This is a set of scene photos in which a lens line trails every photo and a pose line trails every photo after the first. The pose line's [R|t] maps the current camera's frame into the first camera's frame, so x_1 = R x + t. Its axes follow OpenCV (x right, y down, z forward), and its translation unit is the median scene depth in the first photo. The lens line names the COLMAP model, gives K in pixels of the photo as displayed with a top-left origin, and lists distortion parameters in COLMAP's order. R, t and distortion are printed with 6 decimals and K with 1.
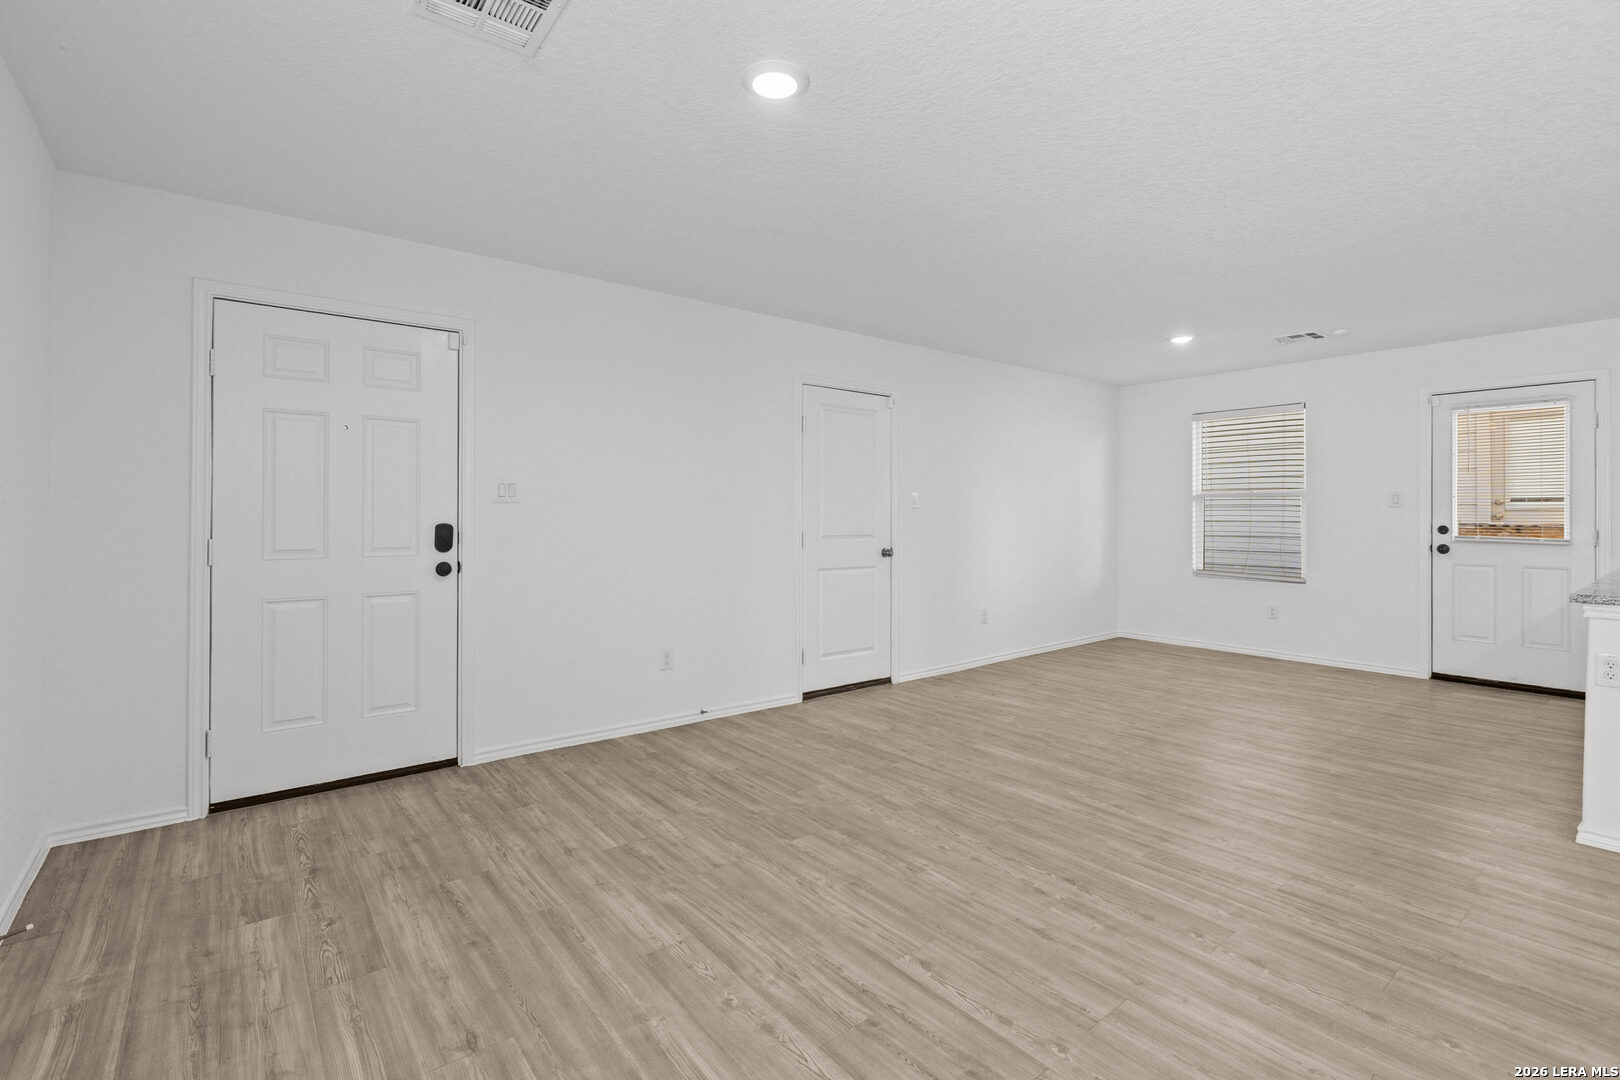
lens RADIAL K [[725.6, 0, 805.0], [0, 725.6, 527.0], [0, 0, 1]] dist [-0.000386, 0.000182]
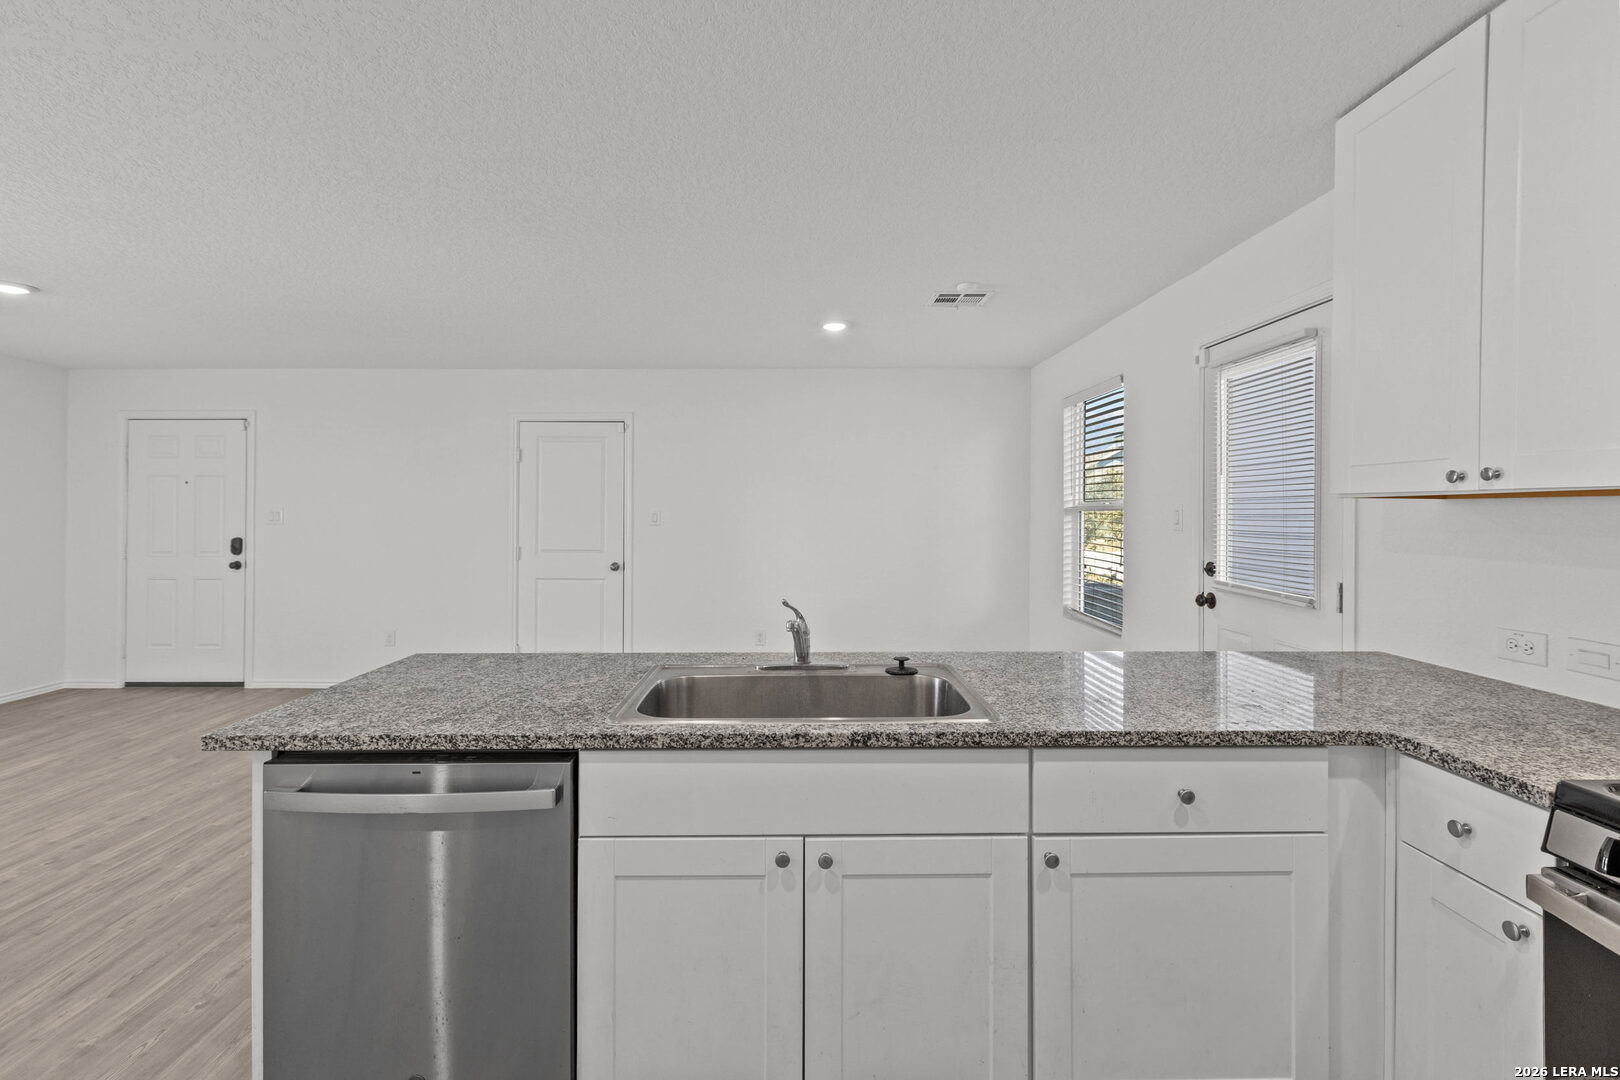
lens RADIAL K [[725.6, 0, 808.3], [0, 725.6, 528.9], [0, 0, 1]] dist [-0.000386, 0.000182]
pose [[0.794773, 0.011644, -0.606795, 1.506794], [-0.009203, 0.999932, 0.007134, -0.047096], [0.606837, -0.000085, 0.794826, 0.481013]]
